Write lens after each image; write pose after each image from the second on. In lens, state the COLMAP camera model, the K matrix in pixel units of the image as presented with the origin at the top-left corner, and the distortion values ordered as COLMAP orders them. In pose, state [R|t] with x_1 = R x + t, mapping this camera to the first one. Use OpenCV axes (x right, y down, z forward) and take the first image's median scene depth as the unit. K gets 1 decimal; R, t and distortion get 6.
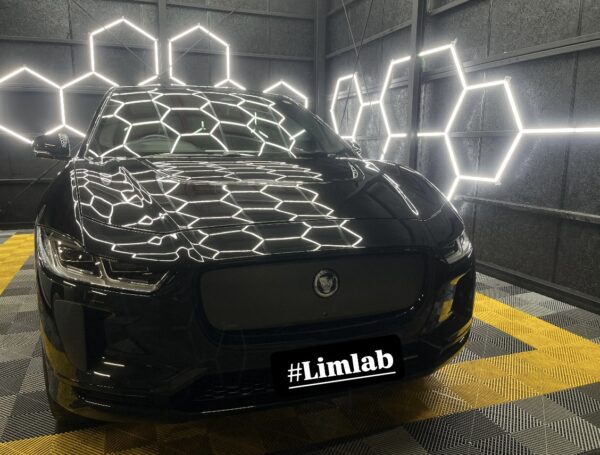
lens RADIAL K [[471.1, 0, 290.7], [0, 471.1, 224.1], [0, 0, 1]] dist [0.064035, -0.070974]
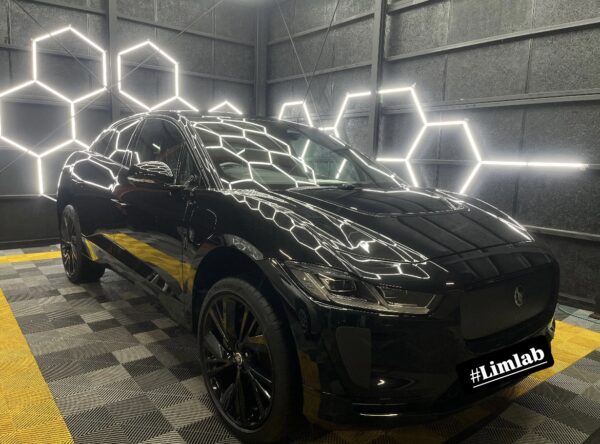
lens RADIAL K [[445.0, 0, 302.4], [0, 445.0, 220.5], [0, 0, 1]] dist [0.060279, -0.073985]
pose [[0.943632, -0.023225, 0.330181, -0.228594], [0.029421, 0.999472, -0.013782, -0.021848], [-0.329686, 0.022719, 0.943817, 0.014797]]
